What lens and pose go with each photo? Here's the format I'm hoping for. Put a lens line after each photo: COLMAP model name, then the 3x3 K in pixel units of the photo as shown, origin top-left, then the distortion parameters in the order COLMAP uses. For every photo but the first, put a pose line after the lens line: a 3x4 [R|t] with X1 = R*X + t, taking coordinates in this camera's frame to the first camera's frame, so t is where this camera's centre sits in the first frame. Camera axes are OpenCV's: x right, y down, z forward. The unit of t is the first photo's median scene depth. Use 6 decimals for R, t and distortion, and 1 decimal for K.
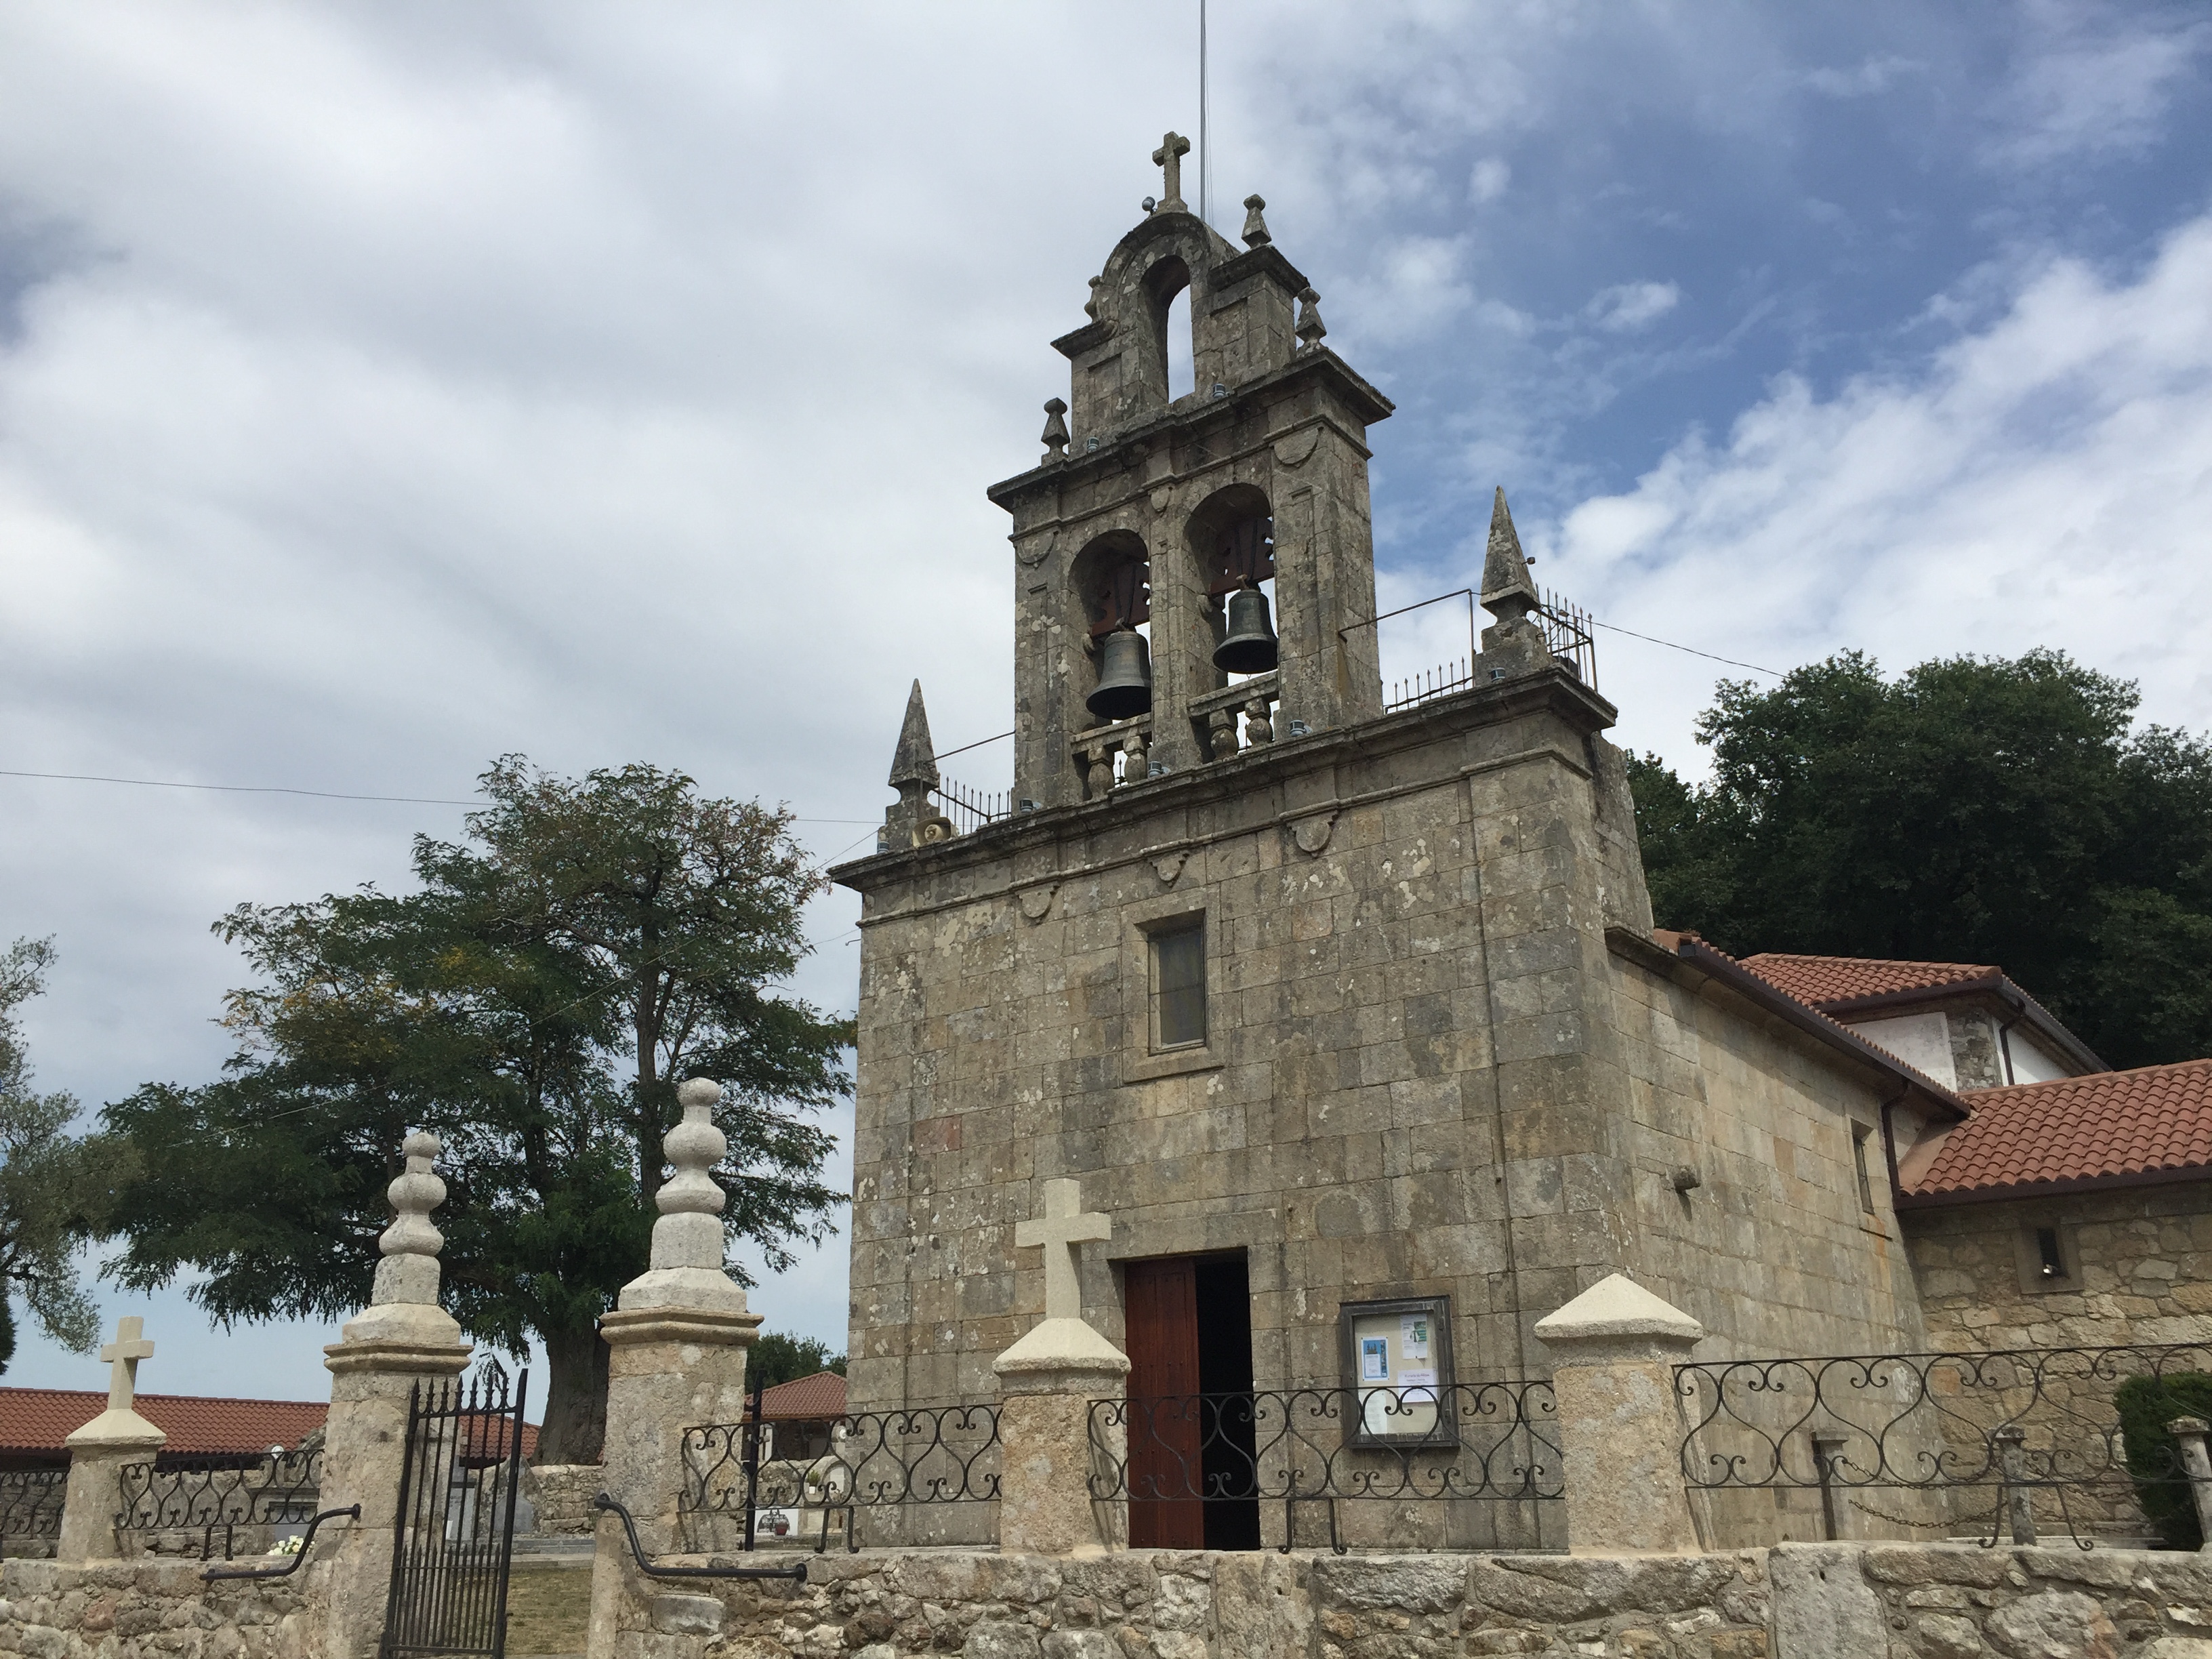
lens RADIAL K [[1888.3, 0, 1109.6], [0, 1888.3, 844.5], [0, 0, 1]] dist [0.074247, -0.090382]
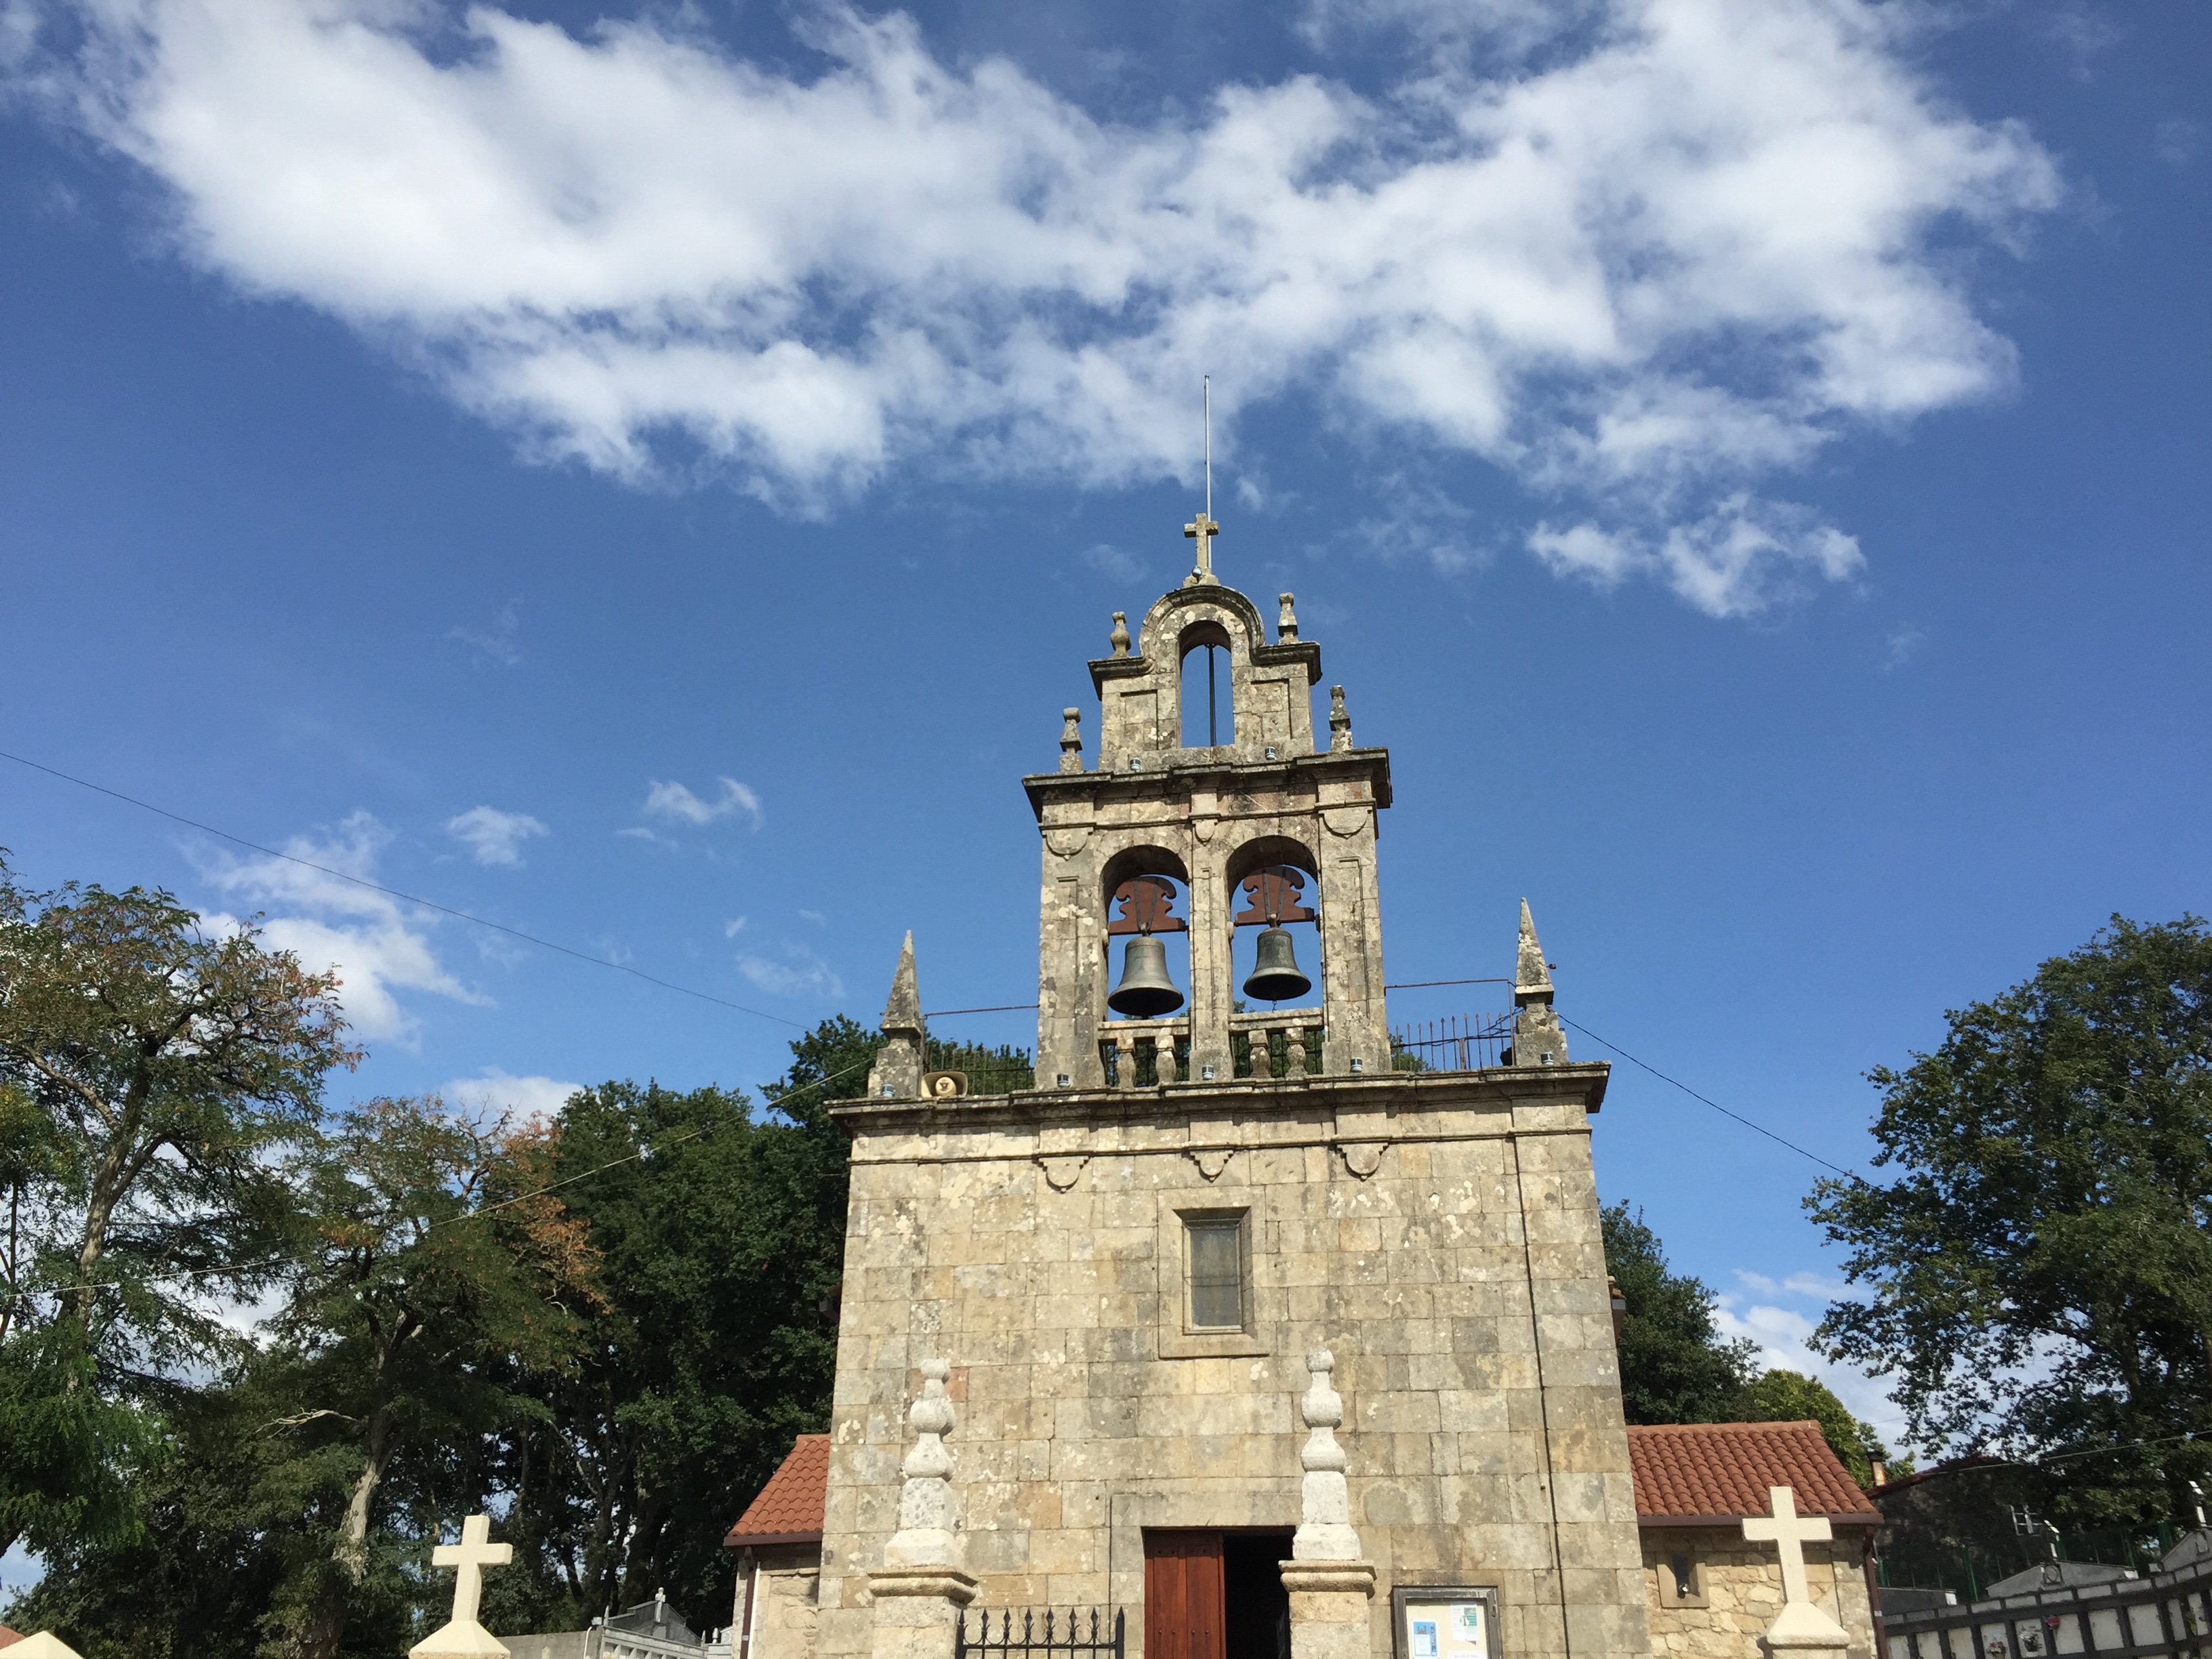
lens RADIAL K [[1888.3, 0, 1101.0], [0, 1888.3, 836.0], [0, 0, 1]] dist [0.074247, -0.090382]
pose [[0.887352, 0.223798, 0.403138, -0.536457], [-0.168589, 0.971248, -0.168095, 0.024231], [-0.429166, 0.081194, 0.899569, 0.008651]]
